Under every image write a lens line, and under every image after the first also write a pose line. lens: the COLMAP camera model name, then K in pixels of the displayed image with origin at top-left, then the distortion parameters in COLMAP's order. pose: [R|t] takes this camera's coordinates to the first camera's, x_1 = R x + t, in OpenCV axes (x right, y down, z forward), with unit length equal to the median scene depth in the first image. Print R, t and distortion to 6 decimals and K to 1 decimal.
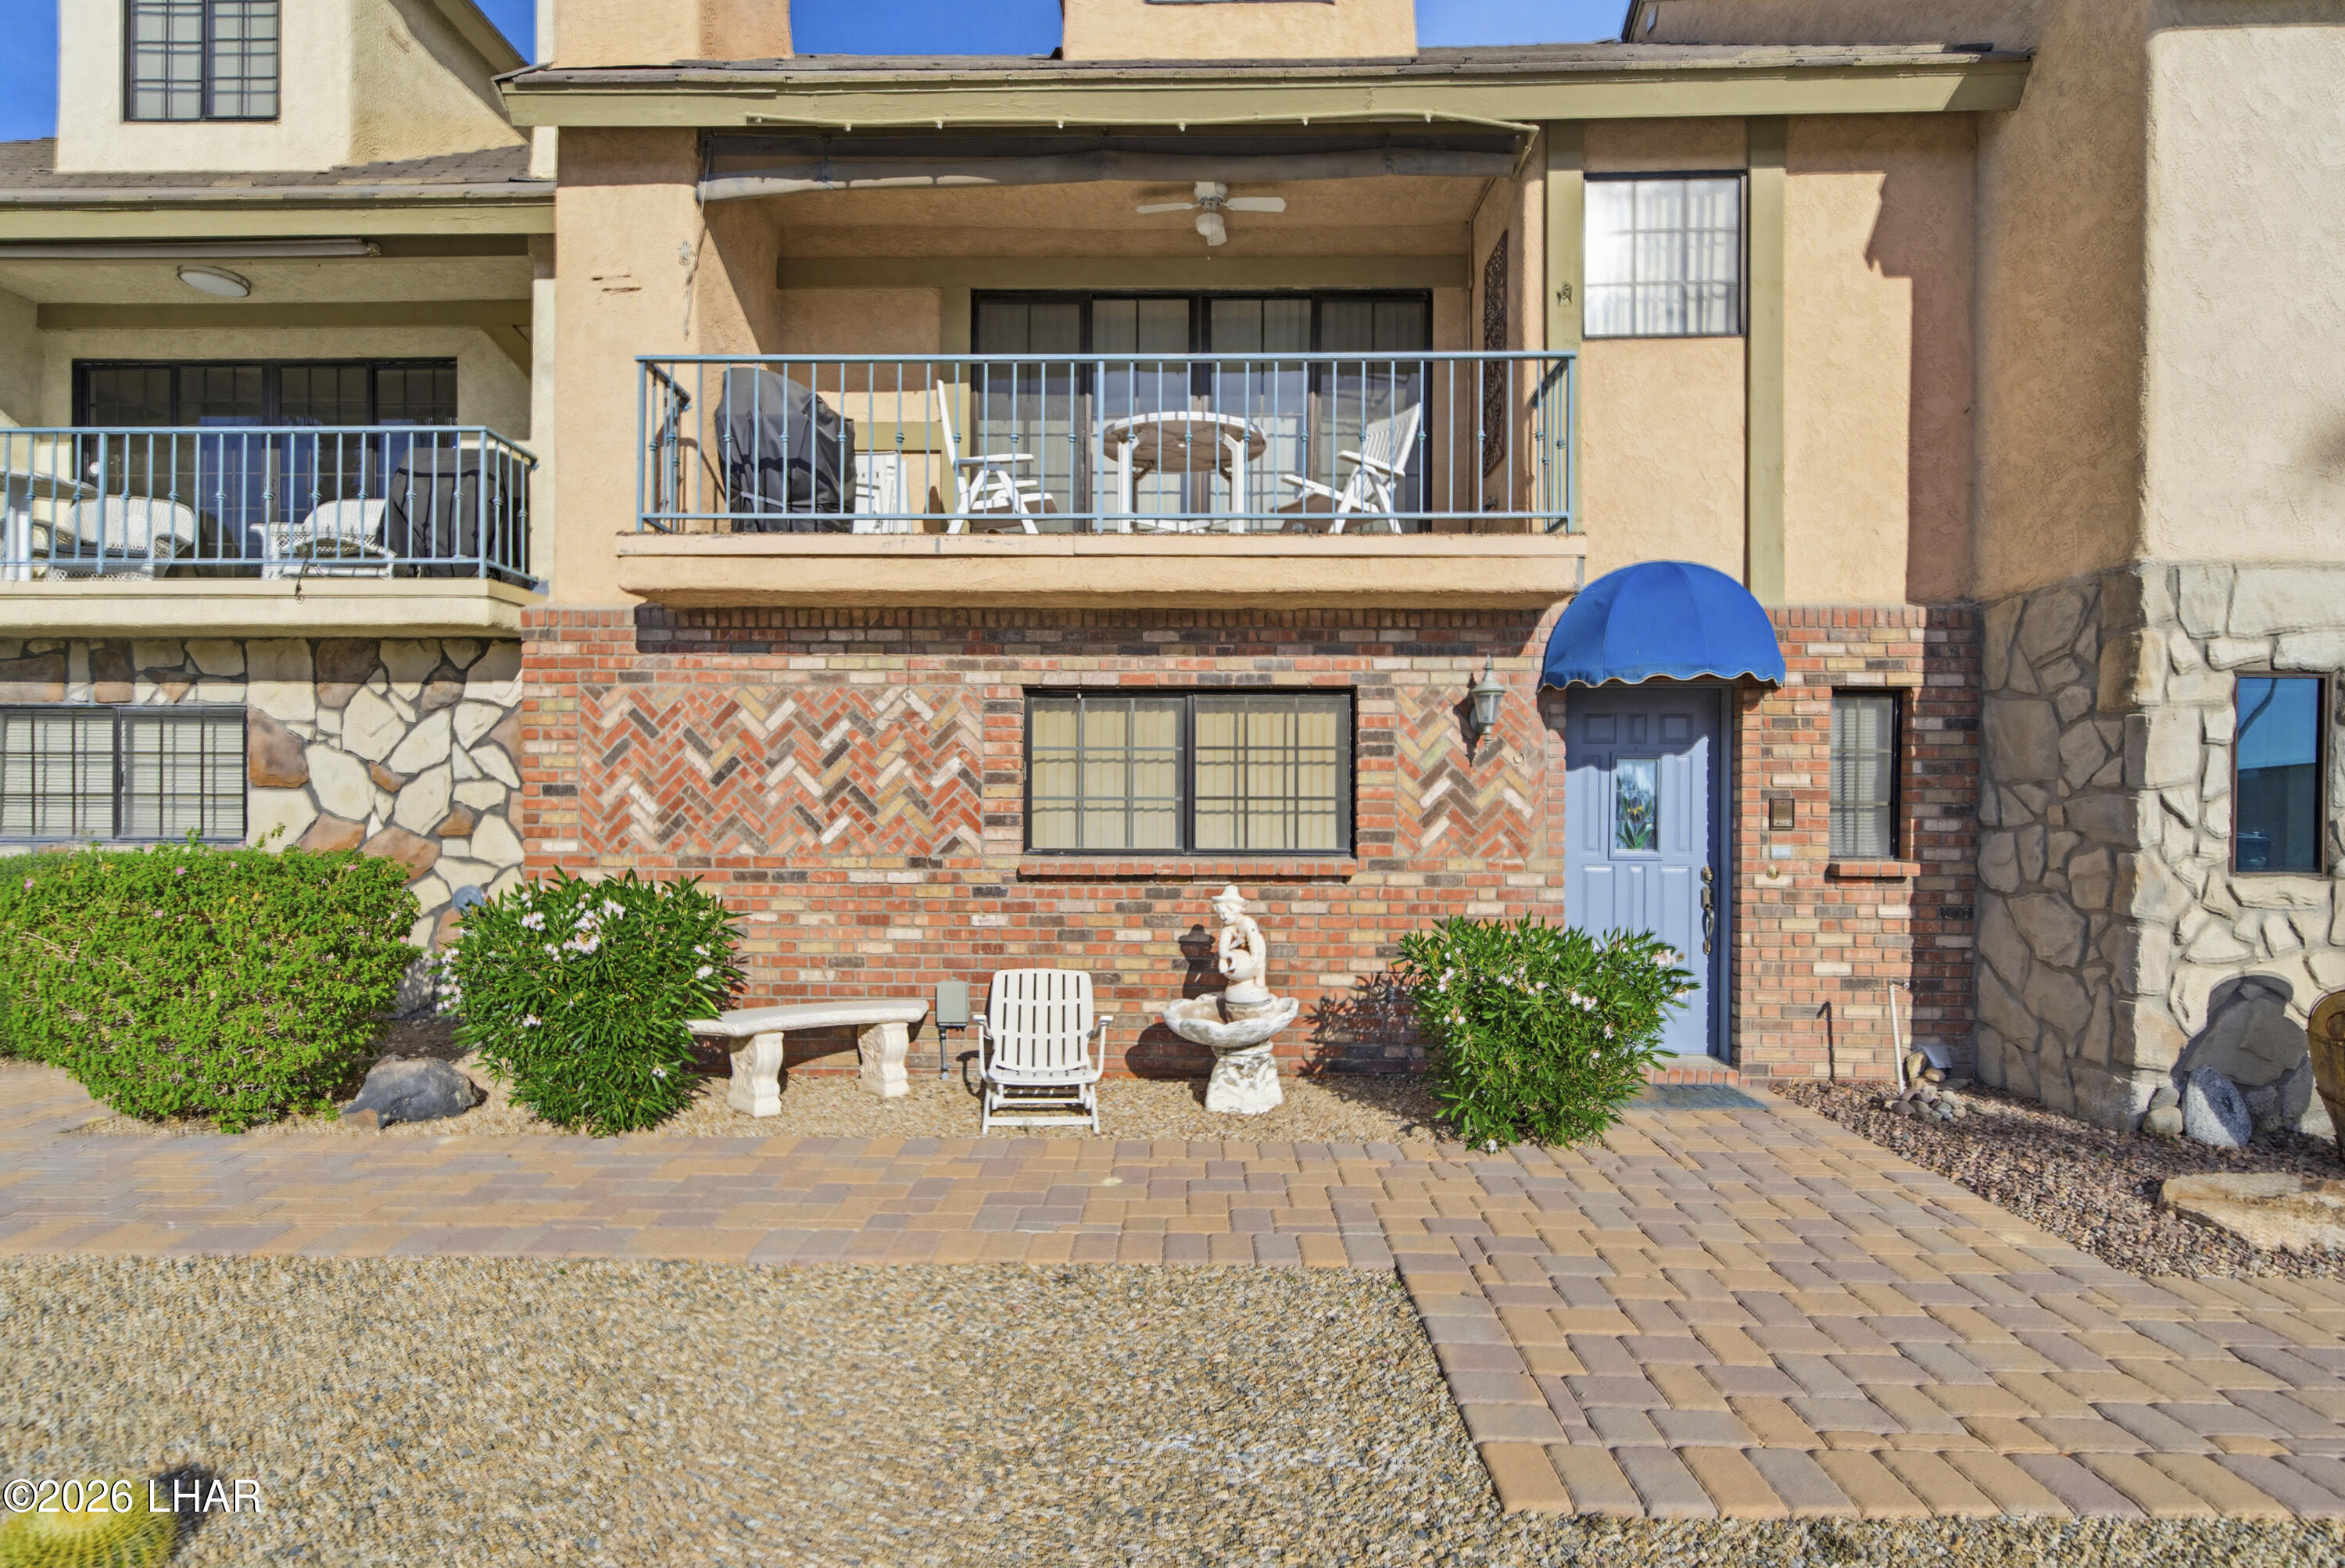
lens RADIAL K [[1128.4, 0, 1172.3], [0, 1128.4, 796.2], [0, 0, 1]] dist [0.012081, -0.001168]
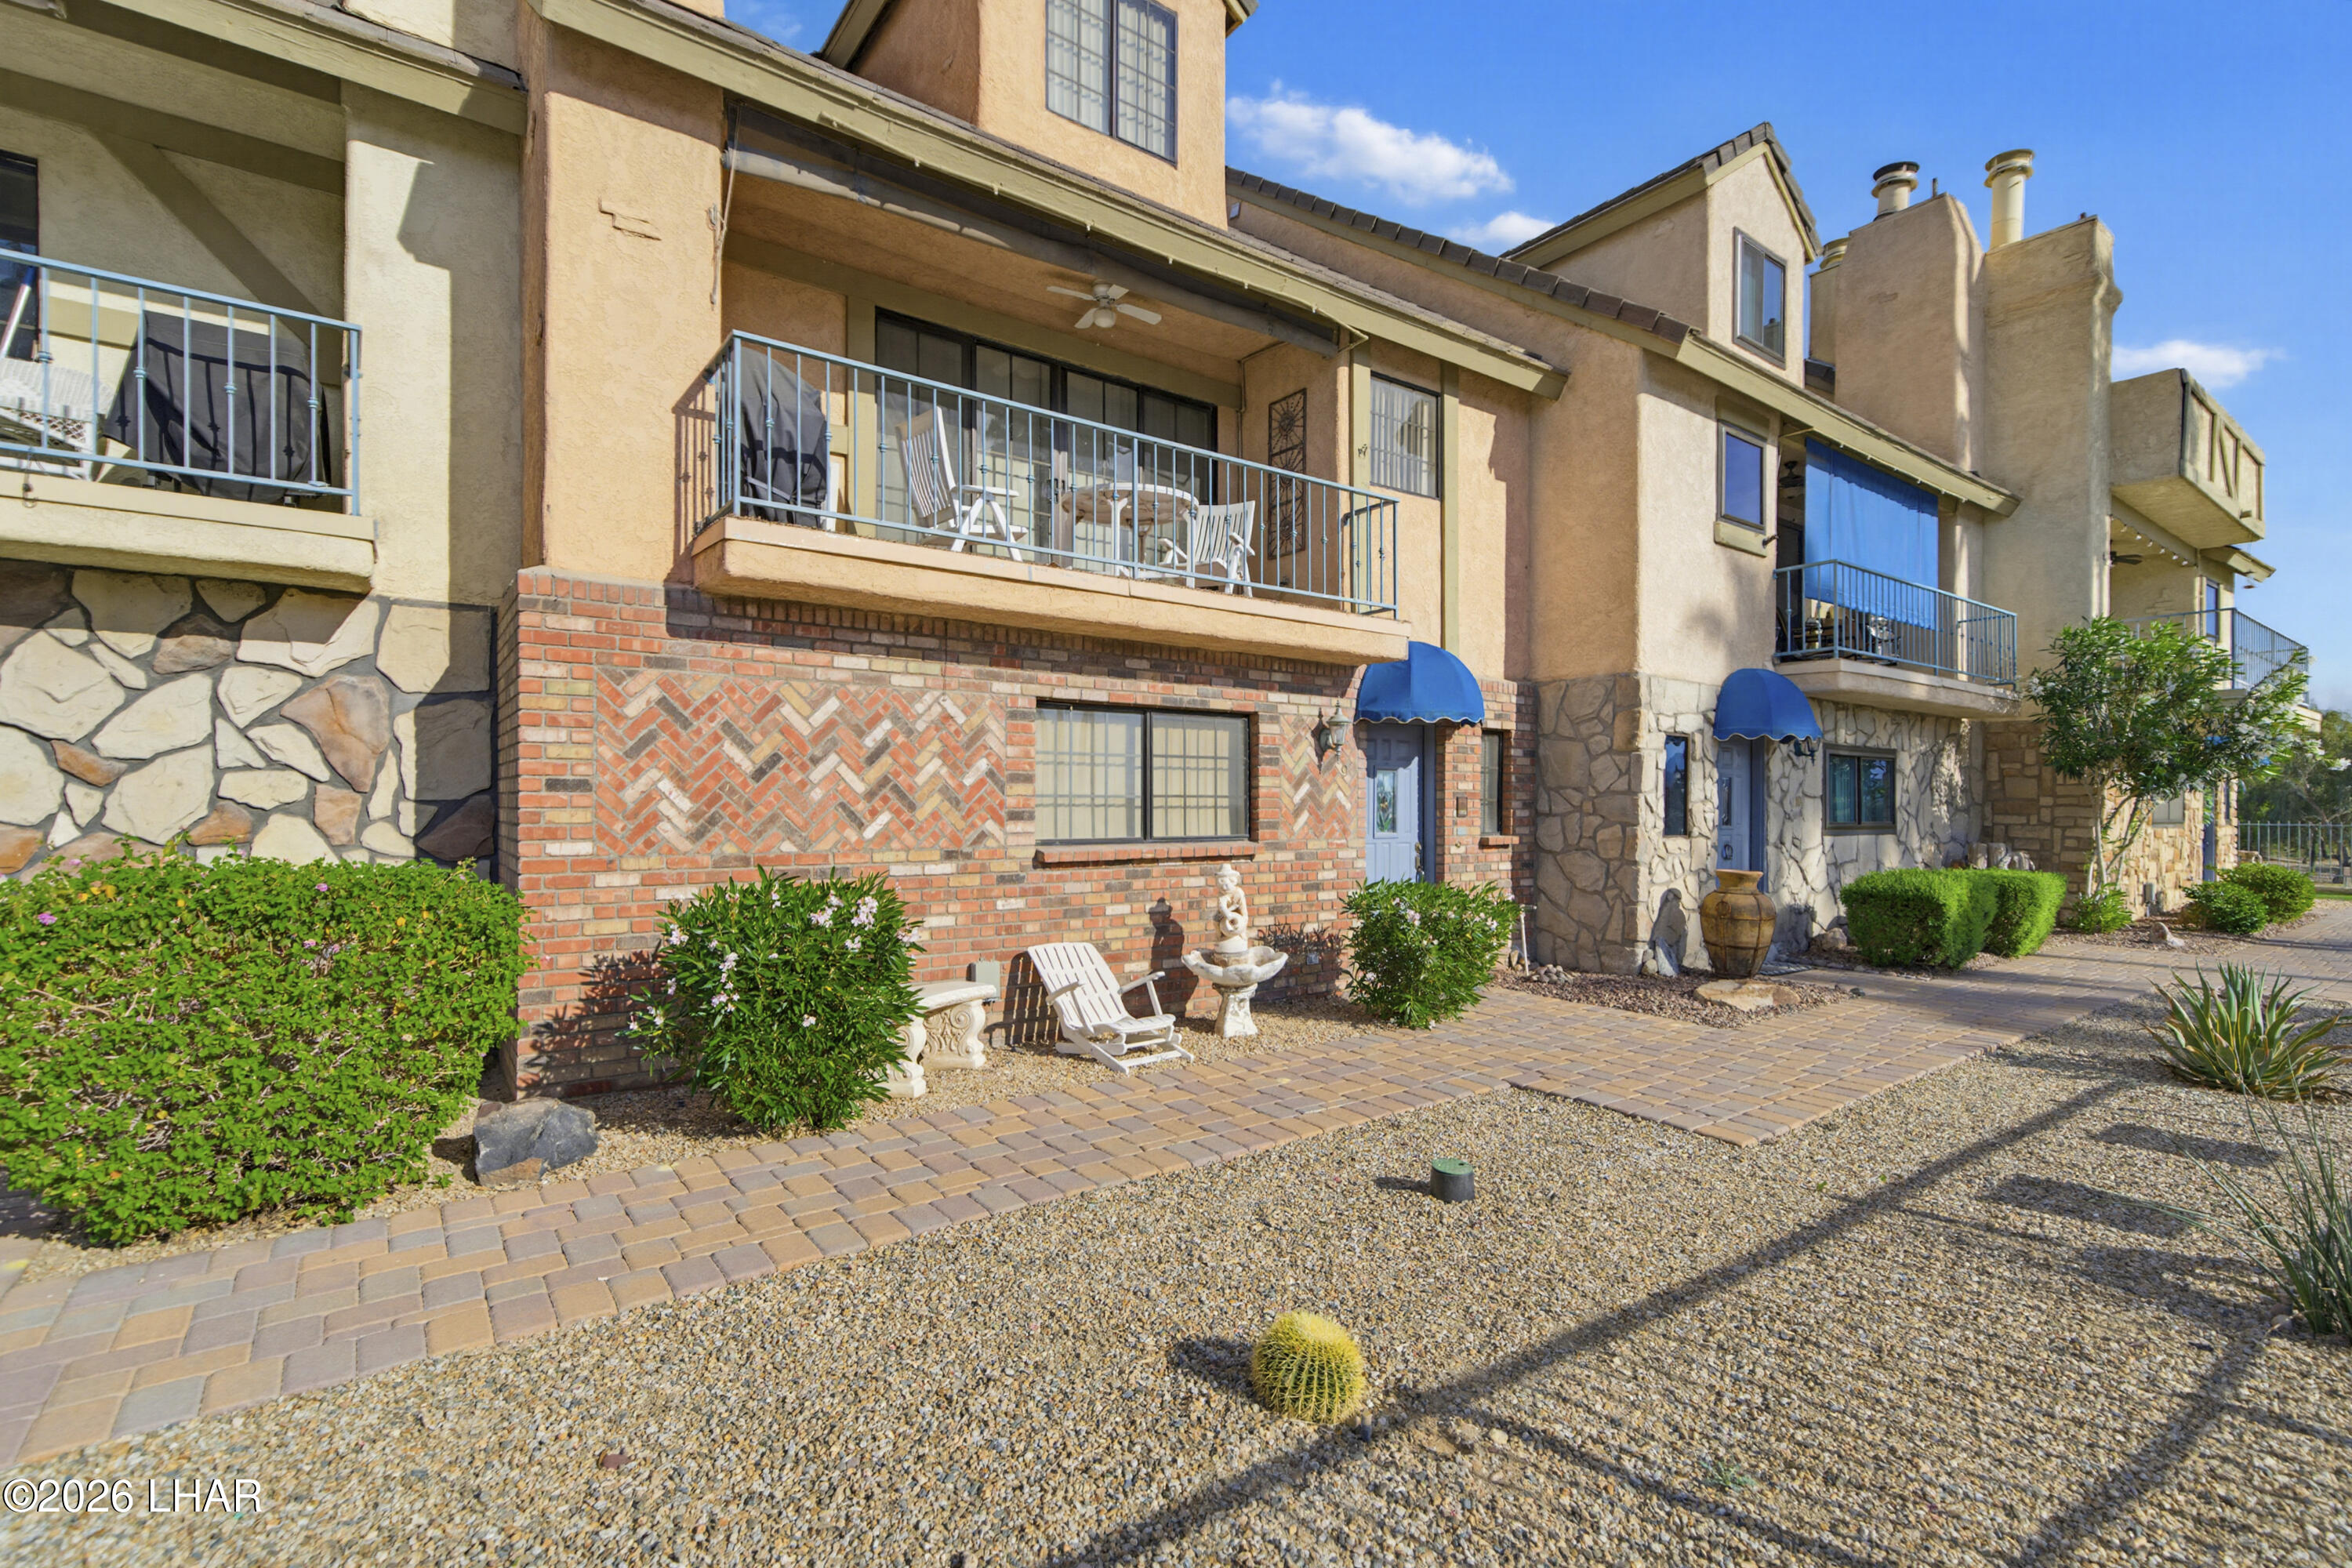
lens RADIAL K [[1131.8, 0, 1170.2], [0, 1131.8, 789.7], [0, 0, 1]] dist [0.012081, -0.001168]
pose [[0.777274, 0.006652, 0.629127, -0.743980], [-0.004869, 0.999978, -0.004557, 0.000388], [-0.629143, 0.000479, 0.777289, 0.023978]]
